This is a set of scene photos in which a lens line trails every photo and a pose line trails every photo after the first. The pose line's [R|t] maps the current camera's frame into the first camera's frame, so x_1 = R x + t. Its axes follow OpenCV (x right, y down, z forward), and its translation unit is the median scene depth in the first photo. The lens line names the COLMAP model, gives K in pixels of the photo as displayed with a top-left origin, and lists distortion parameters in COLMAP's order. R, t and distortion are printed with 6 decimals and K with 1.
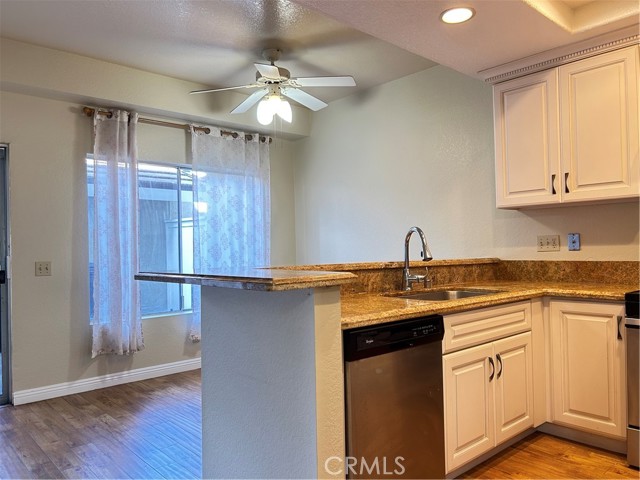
lens RADIAL K [[486.0, 0, 317.3], [0, 486.0, 241.0], [0, 0, 1]] dist [0.069829, -0.005750]
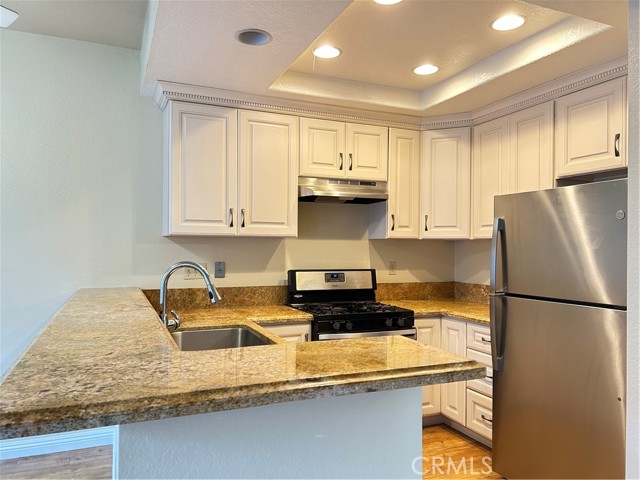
lens RADIAL K [[486.0, 0, 317.3], [0, 486.0, 241.0], [0, 0, 1]] dist [0.069829, -0.005750]
pose [[0.334305, 0.021756, 0.942214, -0.432579], [-0.025129, 0.999584, -0.014164, -0.053522], [-0.942130, -0.018942, 0.334713, 0.465085]]
